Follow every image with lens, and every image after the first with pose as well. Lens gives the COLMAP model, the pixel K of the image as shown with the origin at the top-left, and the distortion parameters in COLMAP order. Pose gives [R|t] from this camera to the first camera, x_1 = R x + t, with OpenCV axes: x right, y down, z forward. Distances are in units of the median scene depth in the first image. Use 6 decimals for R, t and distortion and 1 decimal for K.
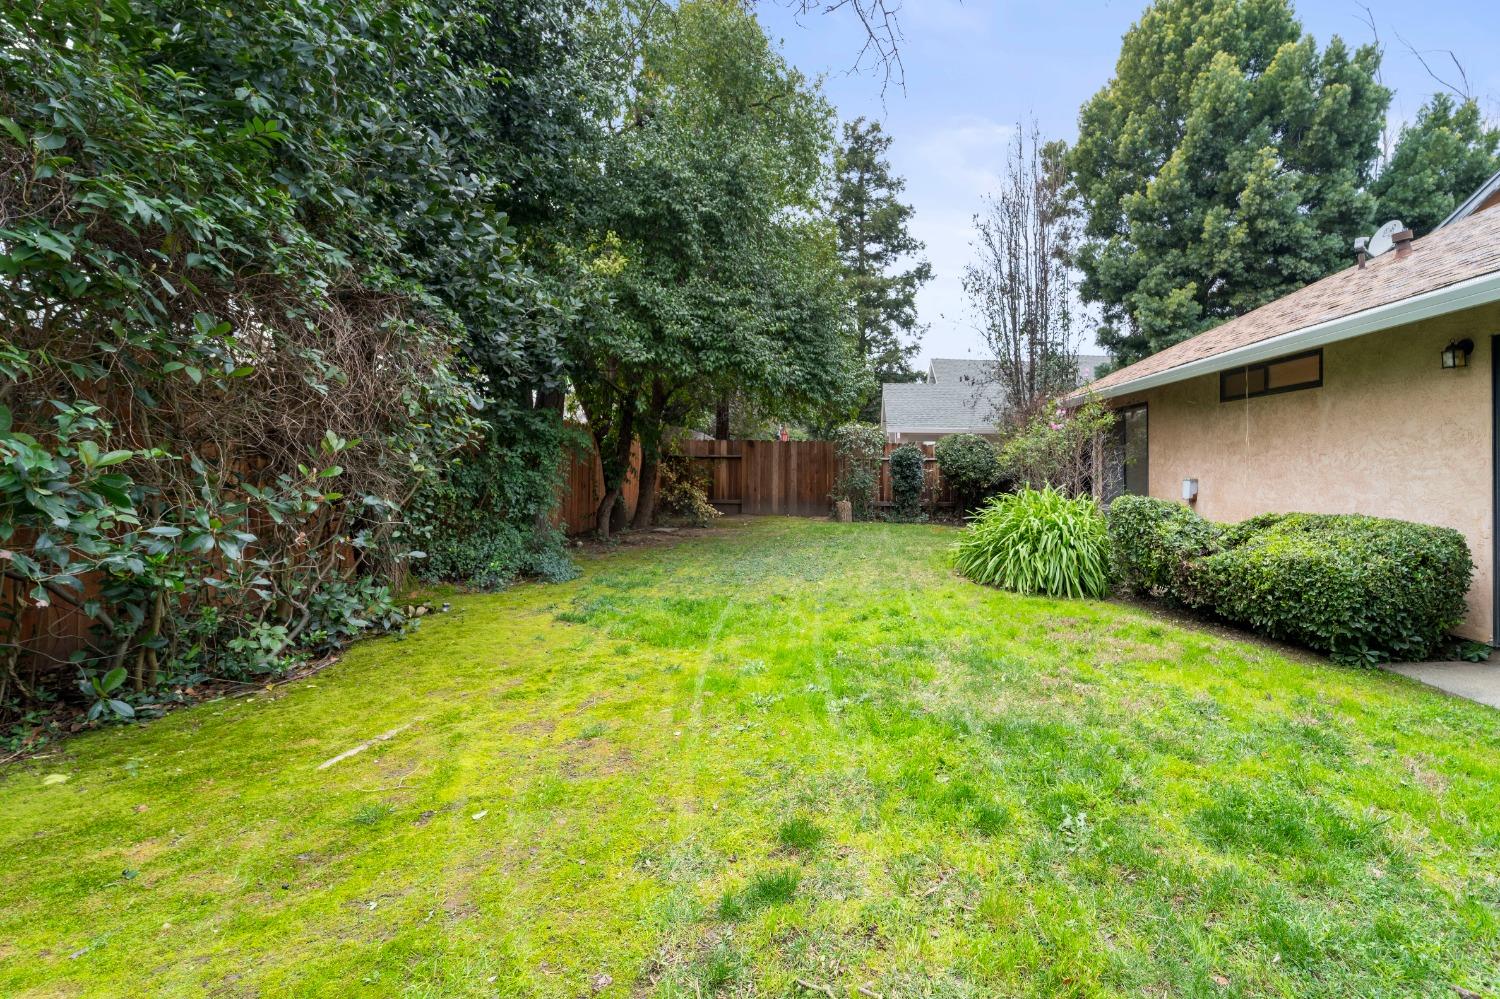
lens RADIAL K [[711.0, 0, 746.2], [0, 711.0, 497.3], [0, 0, 1]] dist [-0.001924, 0.000123]
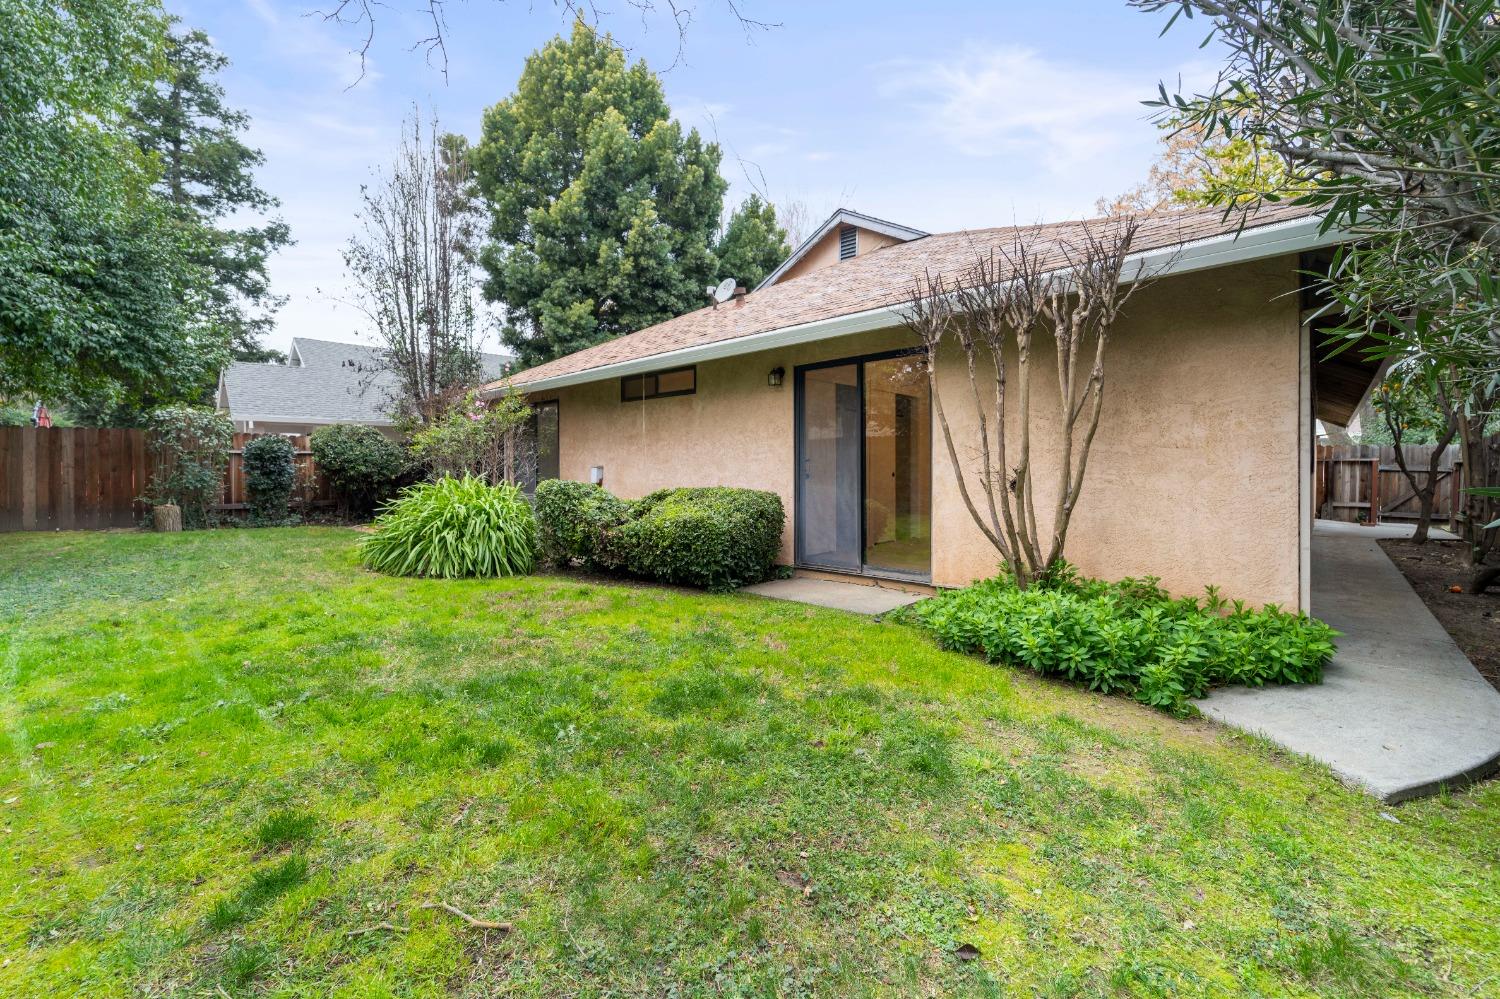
lens RADIAL K [[607.4, 0, 743.8], [0, 607.4, 467.3], [0, 0, 1]] dist [0.000104, -0.000586]
pose [[0.770893, -0.010077, 0.636885, 0.180079], [0.001116, 0.999895, 0.014470, -0.040602], [-0.636963, -0.010444, 0.770823, 0.070353]]
